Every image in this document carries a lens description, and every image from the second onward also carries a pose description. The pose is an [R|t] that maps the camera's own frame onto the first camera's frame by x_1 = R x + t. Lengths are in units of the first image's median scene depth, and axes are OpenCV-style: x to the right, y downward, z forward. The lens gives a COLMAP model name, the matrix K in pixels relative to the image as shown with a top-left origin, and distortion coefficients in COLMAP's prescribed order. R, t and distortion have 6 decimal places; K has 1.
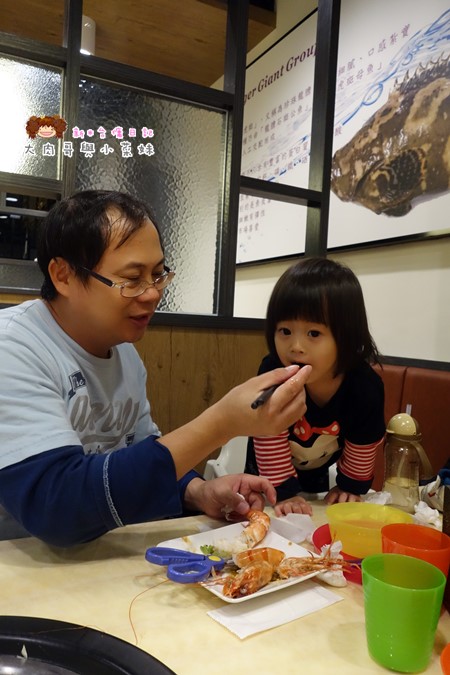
lens RADIAL K [[528.2, 0, 225.4], [0, 528.2, 337.8], [0, 0, 1]] dist [0.015008, 0.008330]
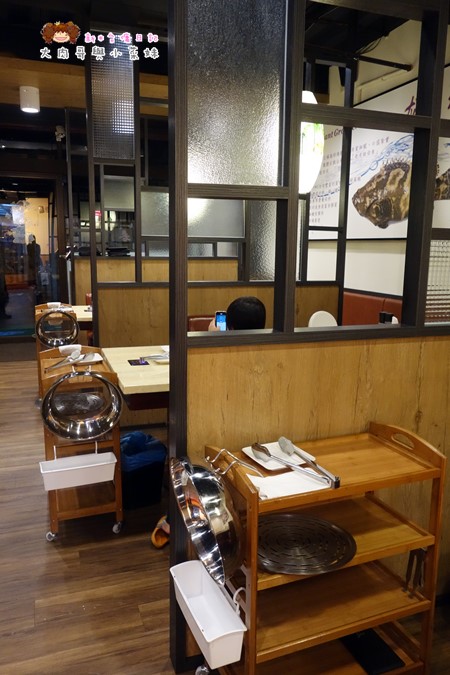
lens RADIAL K [[528.2, 0, 225.3], [0, 528.2, 337.2], [0, 0, 1]] dist [0.015008, 0.008330]
pose [[0.990058, -0.016267, -0.139717, -0.018566], [0.036595, 0.988873, 0.144189, -0.121051], [0.135817, -0.147868, 0.979637, -1.245233]]
